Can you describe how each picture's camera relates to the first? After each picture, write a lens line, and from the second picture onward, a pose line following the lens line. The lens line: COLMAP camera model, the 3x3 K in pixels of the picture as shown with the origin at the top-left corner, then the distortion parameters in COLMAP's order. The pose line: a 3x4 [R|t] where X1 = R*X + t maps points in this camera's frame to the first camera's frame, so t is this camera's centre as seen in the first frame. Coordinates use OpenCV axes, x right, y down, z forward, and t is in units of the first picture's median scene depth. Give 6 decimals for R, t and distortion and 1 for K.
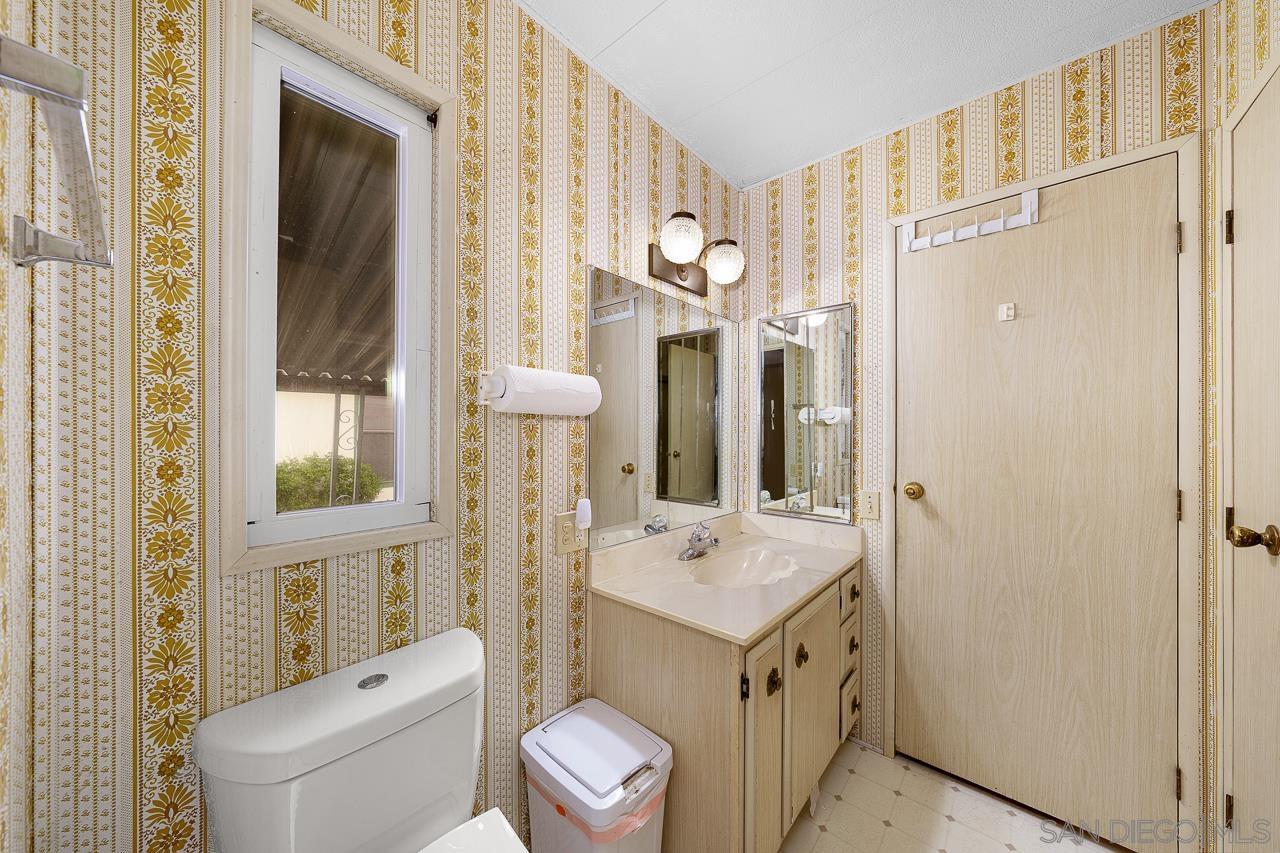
lens RADIAL K [[446.0, 0, 648.4], [0, 446.0, 428.8], [0, 0, 1]] dist [-0.001366, 0.000260]
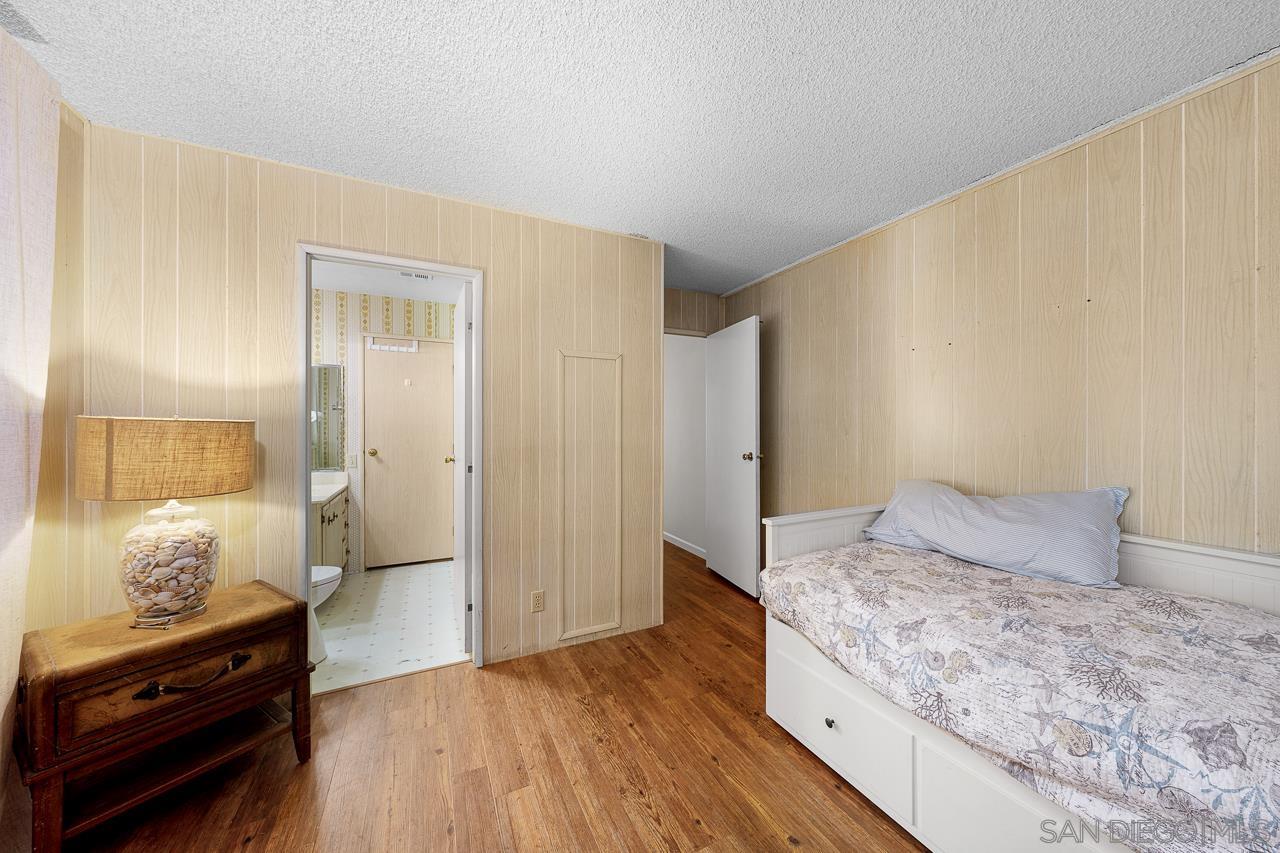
lens RADIAL K [[446.0, 0, 649.4], [0, 446.0, 427.9], [0, 0, 1]] dist [-0.001366, 0.000260]
pose [[0.388613, 0.000109, 0.921401, -1.006391], [-0.000235, 1.000000, -0.000019, 0.010257], [-0.921401, -0.000209, 0.388613, -1.262749]]
